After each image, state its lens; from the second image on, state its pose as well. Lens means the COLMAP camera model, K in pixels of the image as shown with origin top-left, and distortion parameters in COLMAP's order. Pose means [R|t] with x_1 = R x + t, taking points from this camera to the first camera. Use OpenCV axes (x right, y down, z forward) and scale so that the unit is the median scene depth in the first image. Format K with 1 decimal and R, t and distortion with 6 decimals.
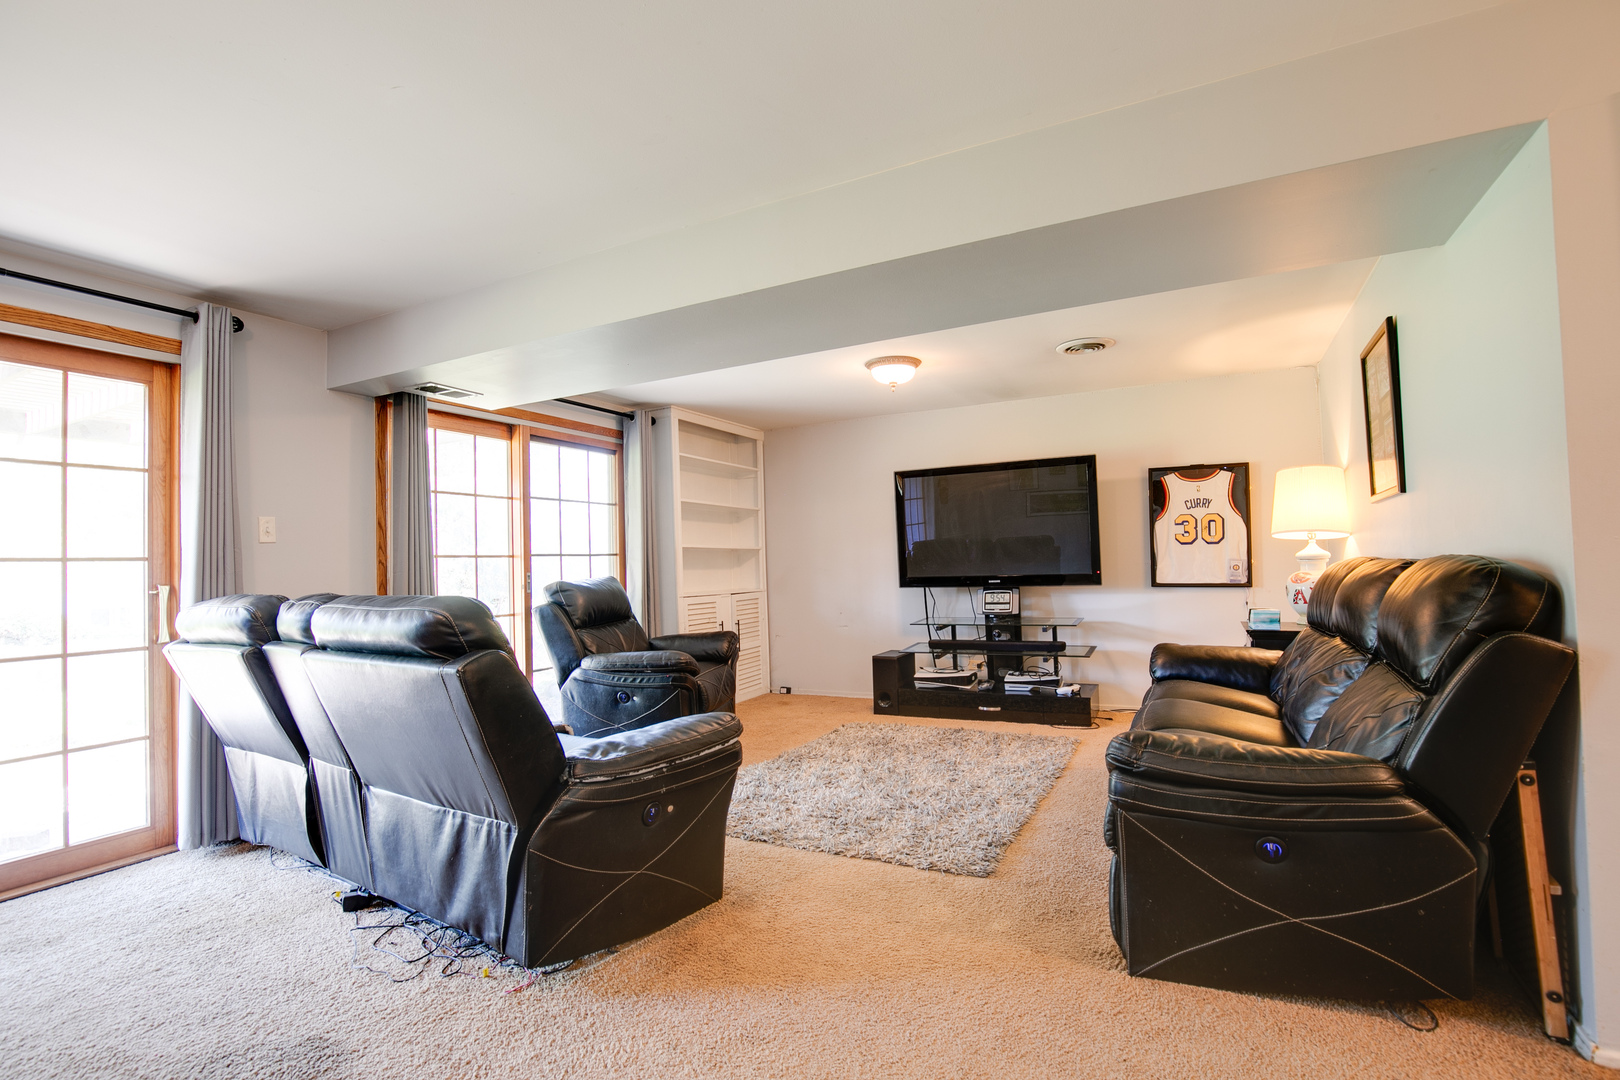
lens RADIAL K [[756.6, 0, 820.0], [0, 756.6, 540.5], [0, 0, 1]] dist [-0.026792, 0.001545]
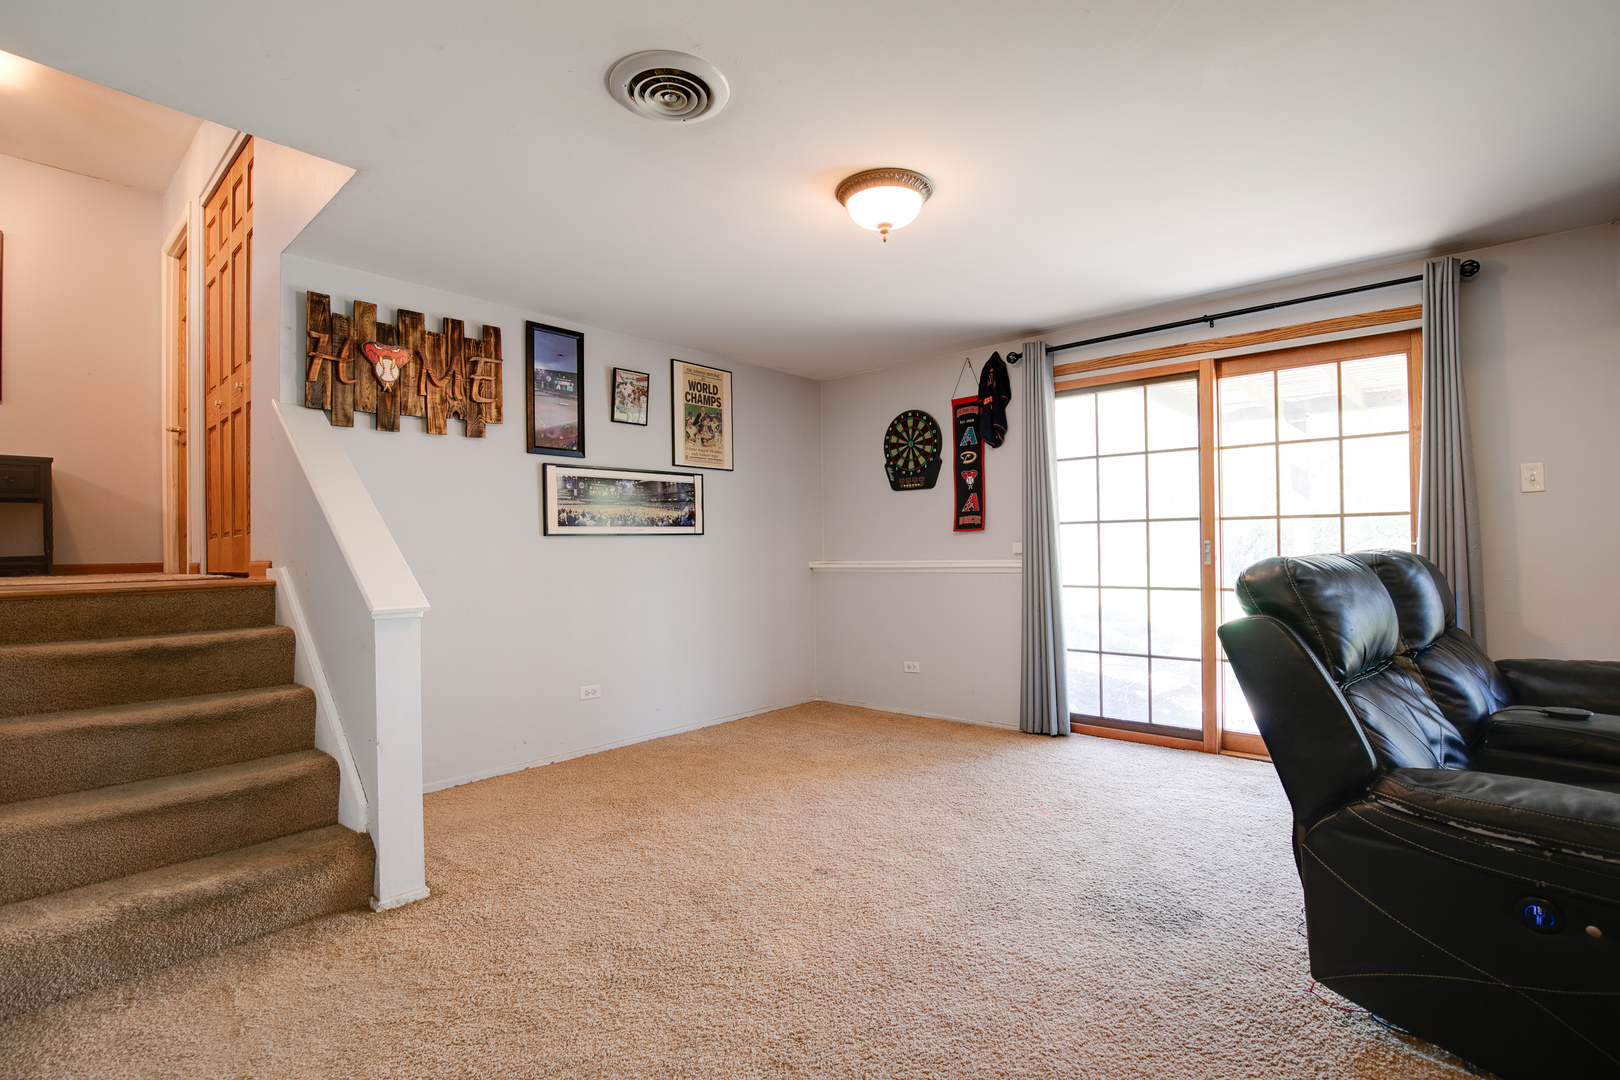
lens RADIAL K [[756.6, 0, 816.4], [0, 756.6, 540.5], [0, 0, 1]] dist [-0.026792, 0.001545]
pose [[-0.247771, 0.024968, -0.968497, 0.405823], [0.050188, 0.998656, 0.012906, 0.007993], [0.967518, -0.045409, -0.248692, 0.454215]]
